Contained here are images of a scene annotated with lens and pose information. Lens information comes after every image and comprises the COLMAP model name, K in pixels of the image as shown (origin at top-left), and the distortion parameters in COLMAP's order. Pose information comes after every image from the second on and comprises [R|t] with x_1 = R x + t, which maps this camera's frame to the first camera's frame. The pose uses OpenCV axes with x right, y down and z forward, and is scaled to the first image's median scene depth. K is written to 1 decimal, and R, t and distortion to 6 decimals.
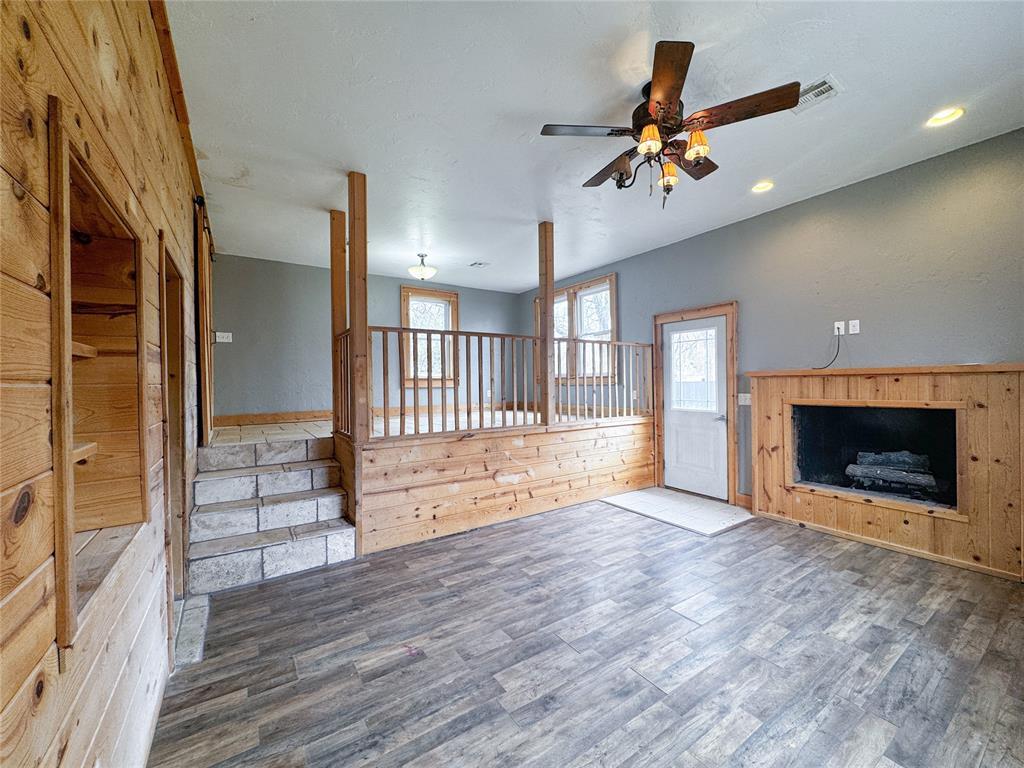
lens RADIAL K [[408.1, 0, 512.0], [0, 408.1, 384.0], [0, 0, 1]] dist [-0.003090, 0.000376]
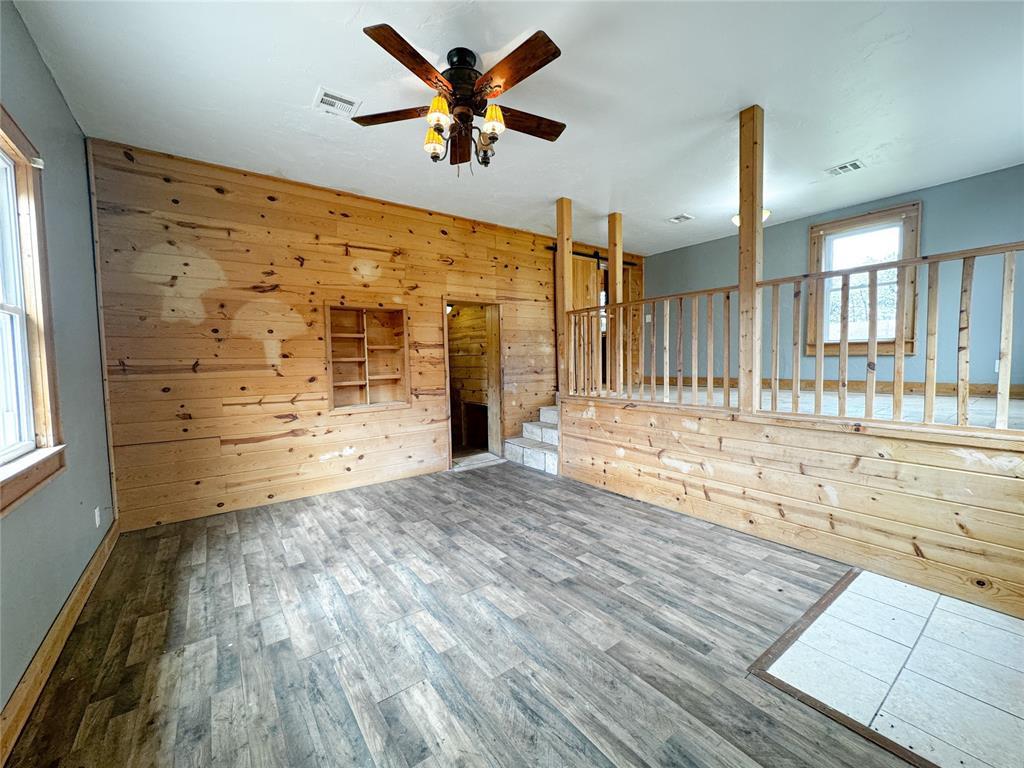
lens RADIAL K [[408.1, 0, 512.0], [0, 408.1, 384.0], [0, 0, 1]] dist [-0.003090, 0.000376]
pose [[0.052225, 0.069998, -0.996179, 1.098357], [0.014389, 0.997384, 0.070837, -0.001505], [0.998532, -0.018033, 0.051081, 0.826225]]
